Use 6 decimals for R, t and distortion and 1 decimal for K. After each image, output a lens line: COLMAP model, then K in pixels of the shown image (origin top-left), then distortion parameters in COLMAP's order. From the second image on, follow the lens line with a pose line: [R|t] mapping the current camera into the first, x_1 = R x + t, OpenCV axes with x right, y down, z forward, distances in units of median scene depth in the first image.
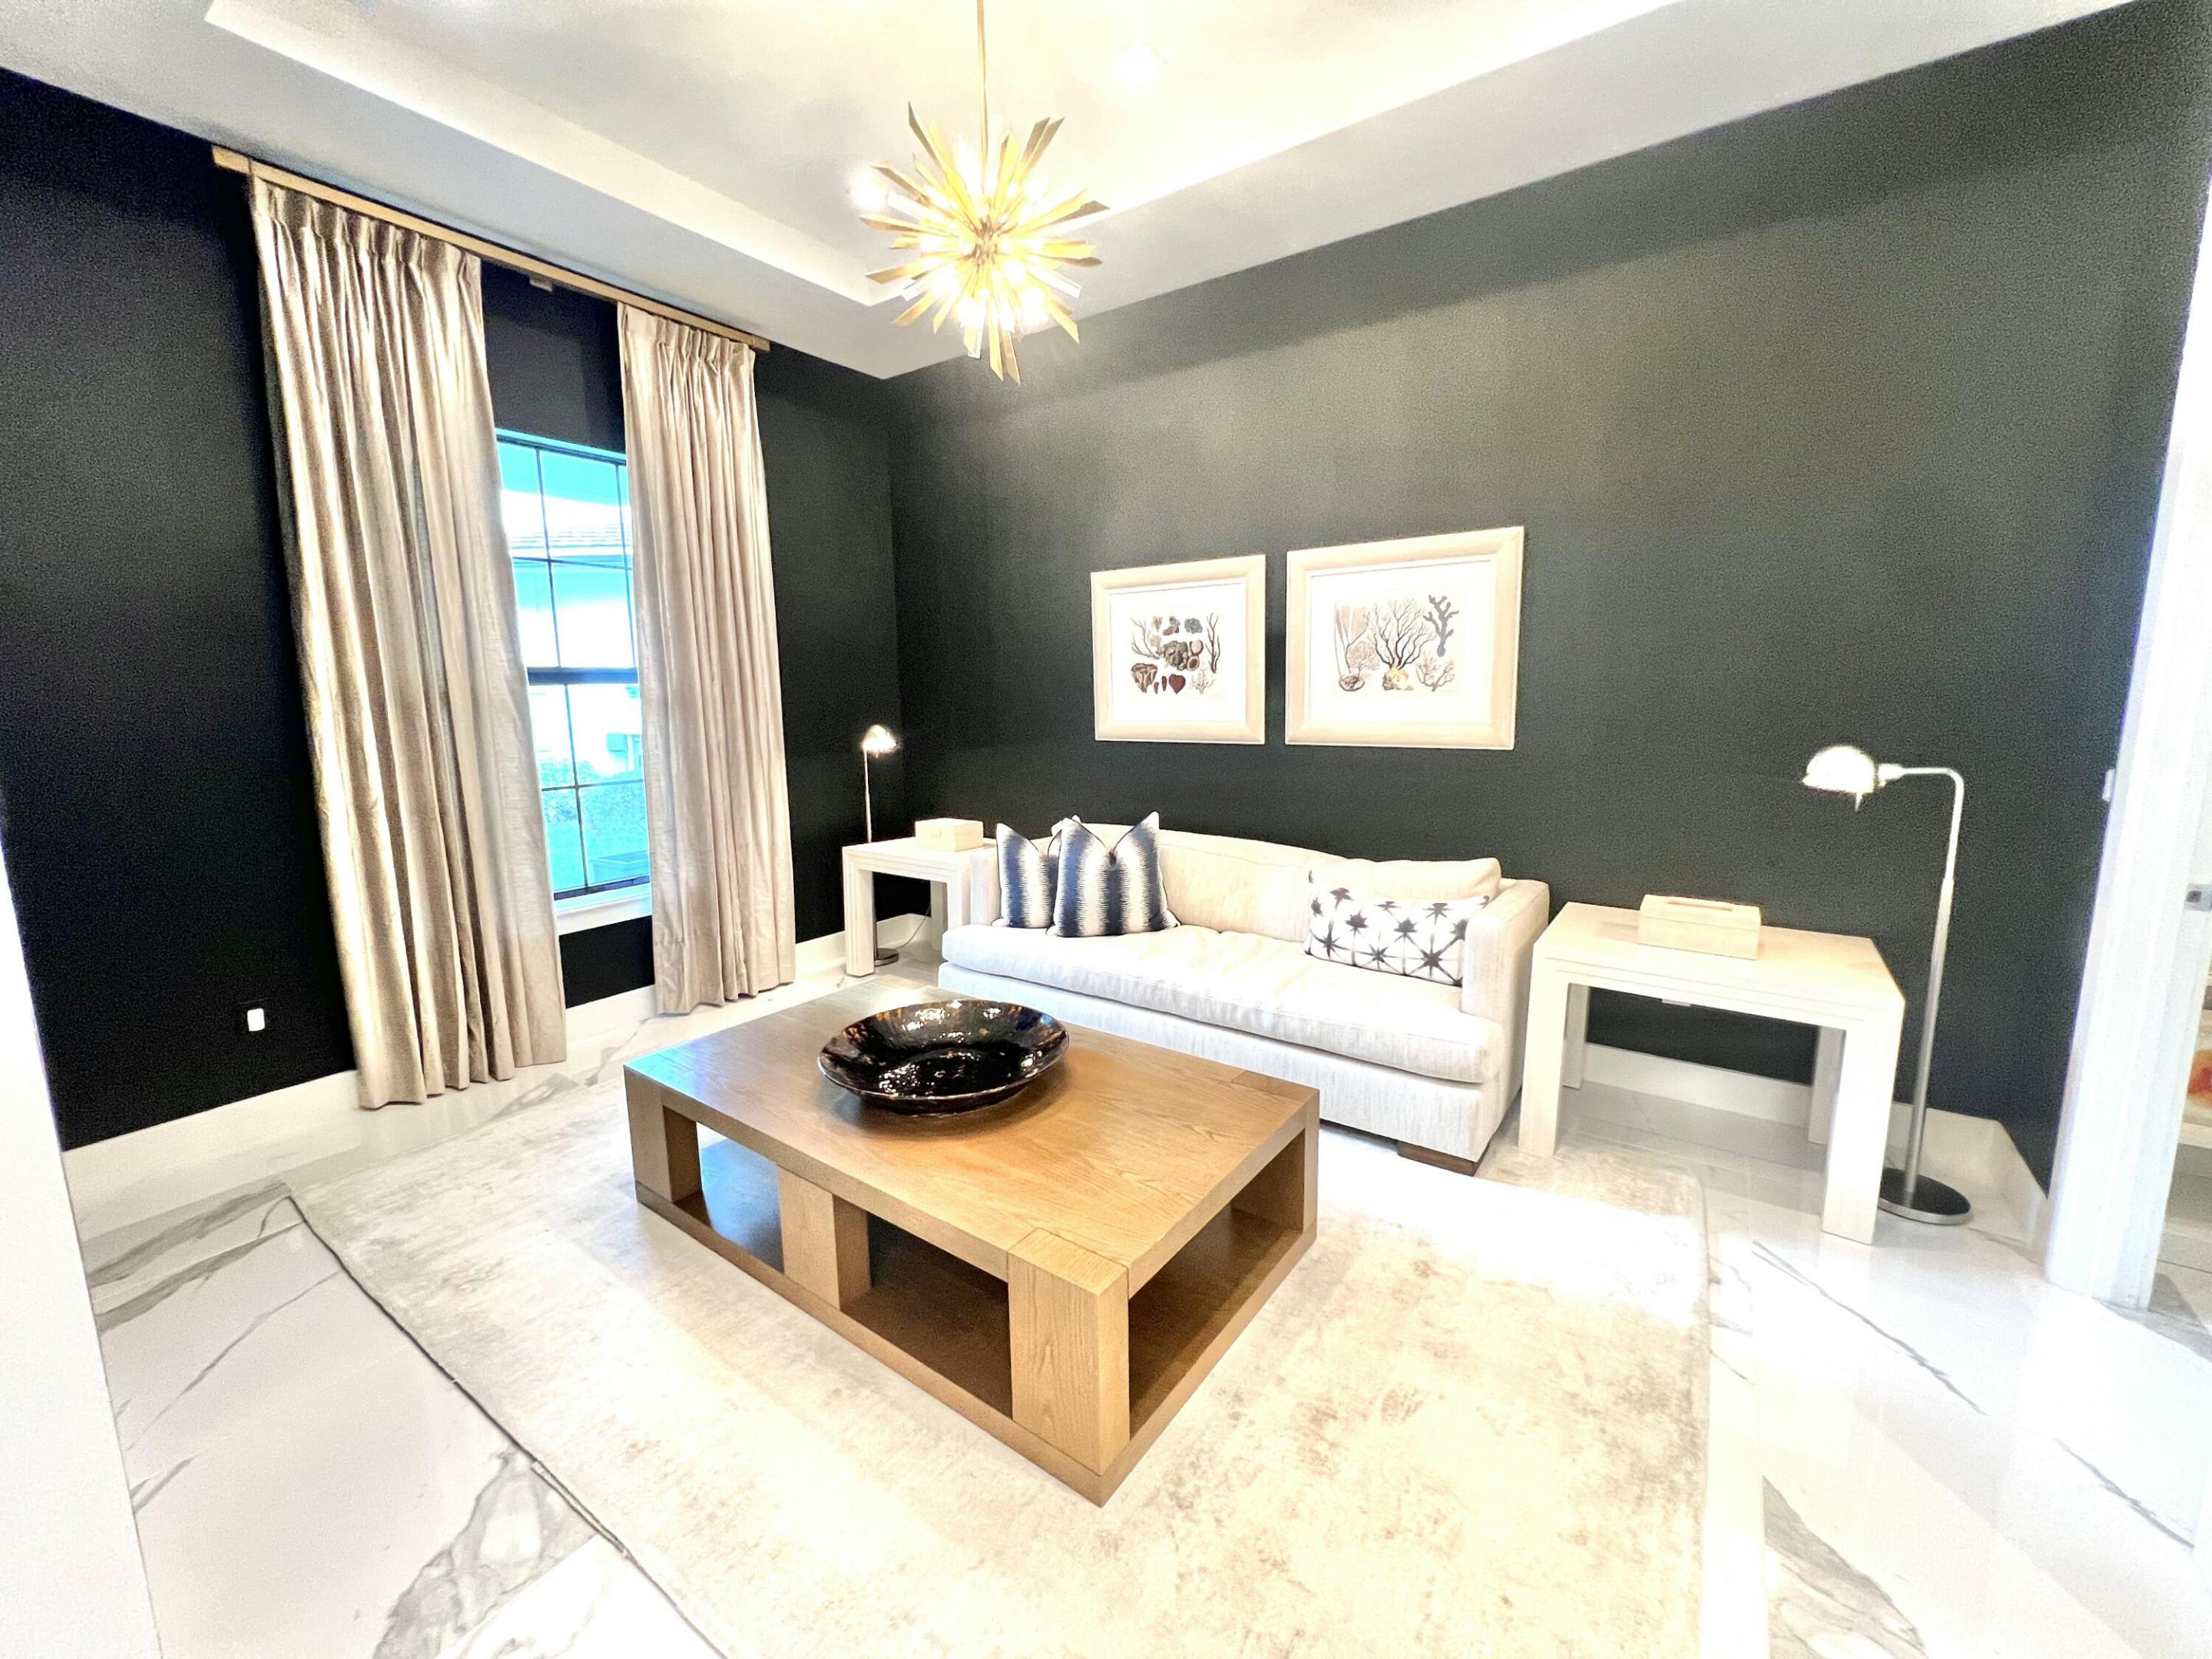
lens RADIAL K [[883.3, 0, 1099.6], [0, 883.3, 829.9], [0, 0, 1]] dist [-0.000198, 0.000373]
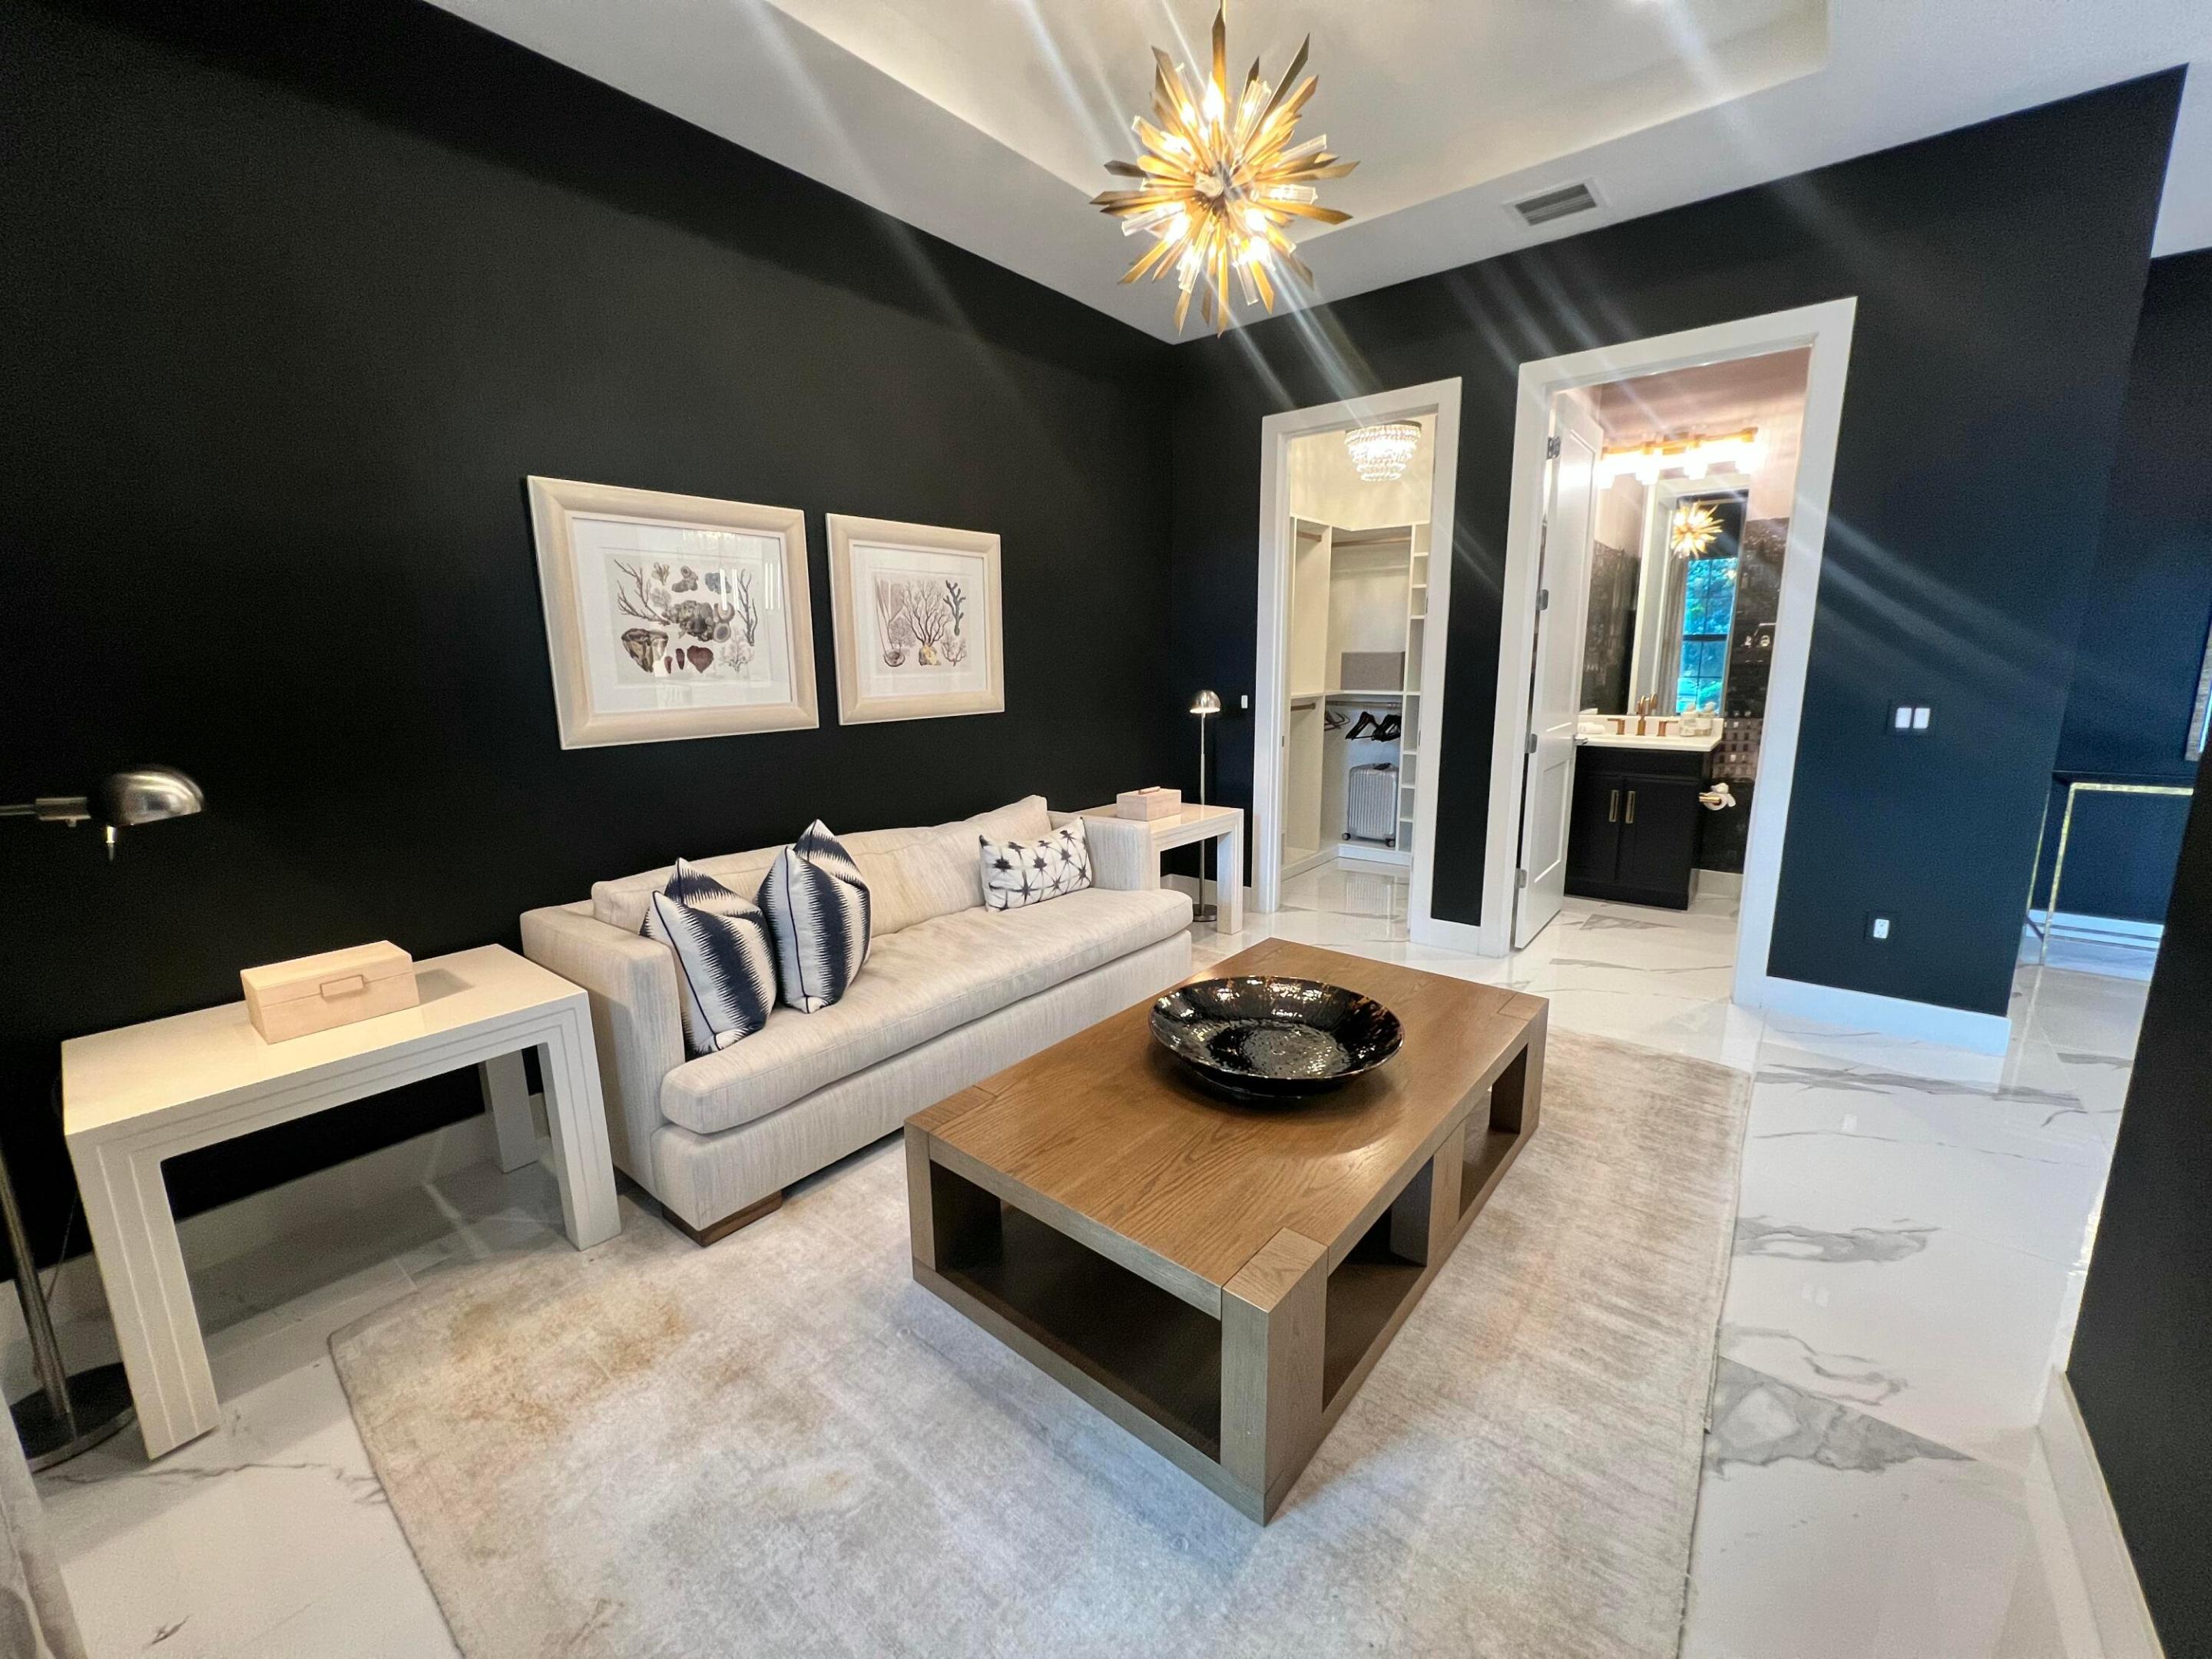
lens RADIAL K [[883.3, 0, 1101.3], [0, 883.3, 829.5], [0, 0, 1]] dist [-0.000198, 0.000373]
pose [[0.066170, -0.184605, 0.980583, -0.700660], [0.168544, 0.970683, 0.171368, -0.104690], [-0.983471, 0.153932, 0.095344, 0.670224]]
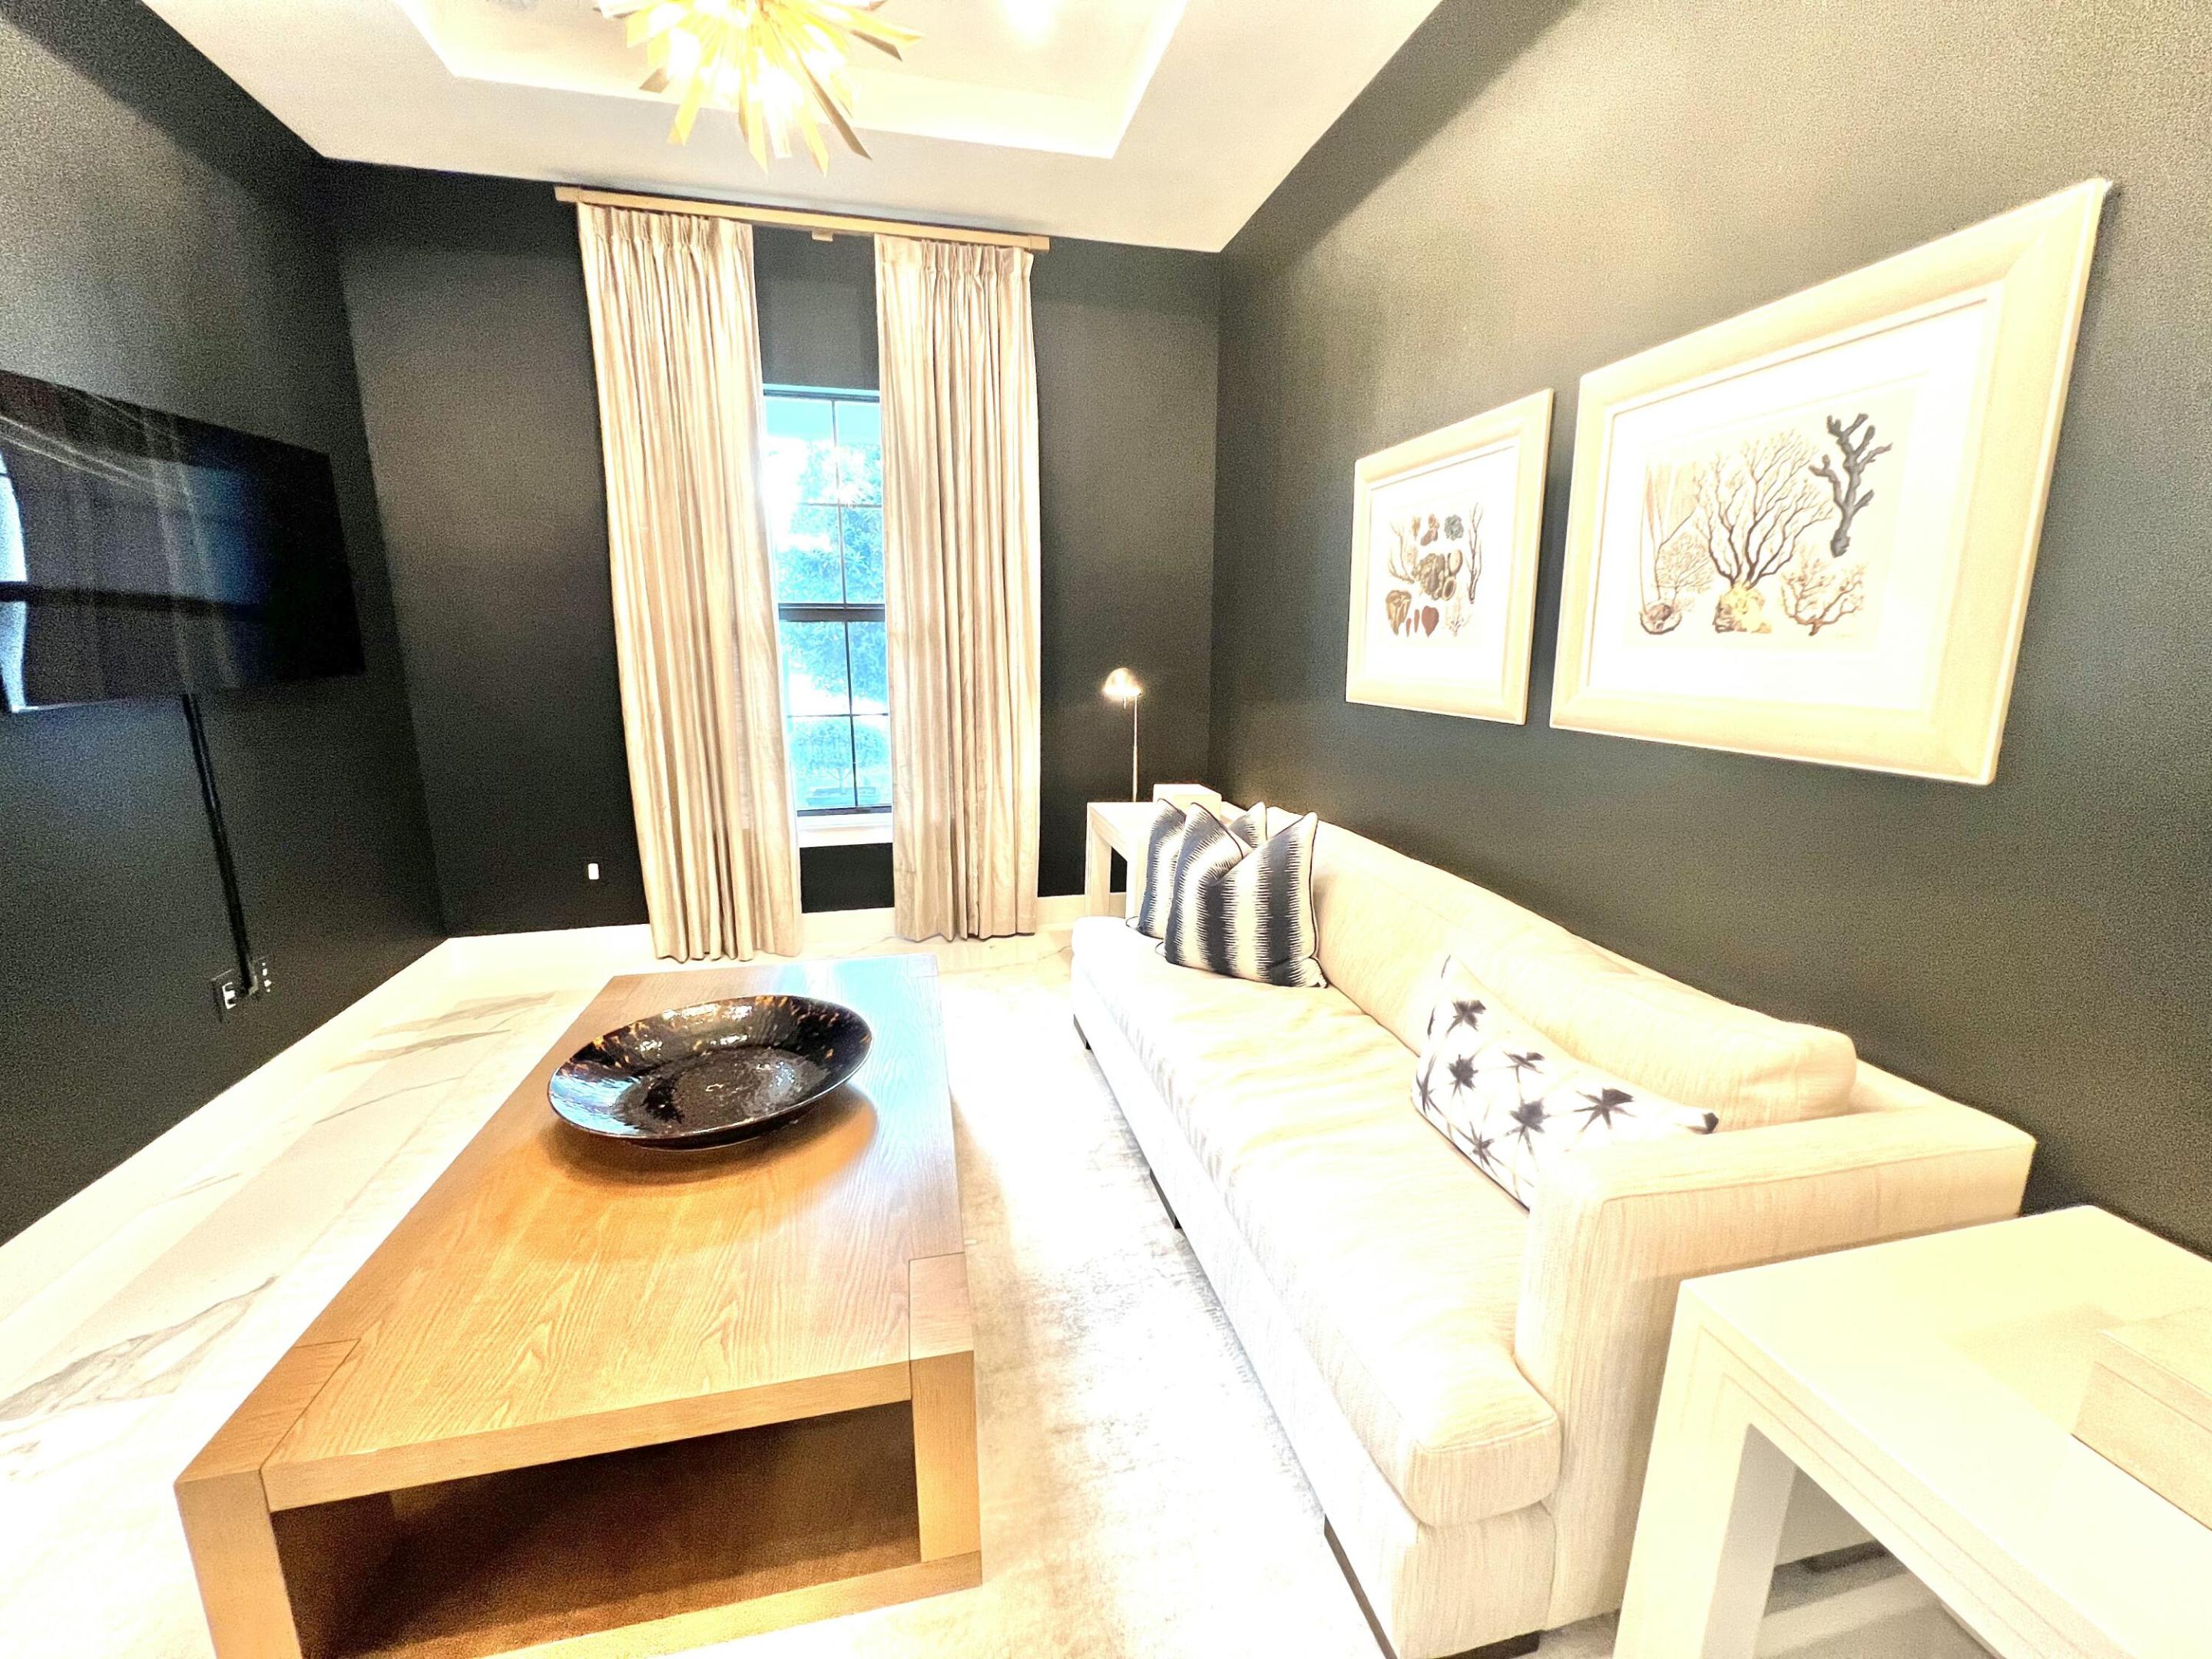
lens RADIAL K [[883.3, 0, 1098.3], [0, 883.3, 828.1], [0, 0, 1]] dist [-0.000198, 0.000373]
pose [[0.751128, 0.151978, -0.642424, 0.372241], [-0.114379, 0.988382, 0.100088, -0.057199], [0.650172, -0.001699, 0.759785, 0.380258]]
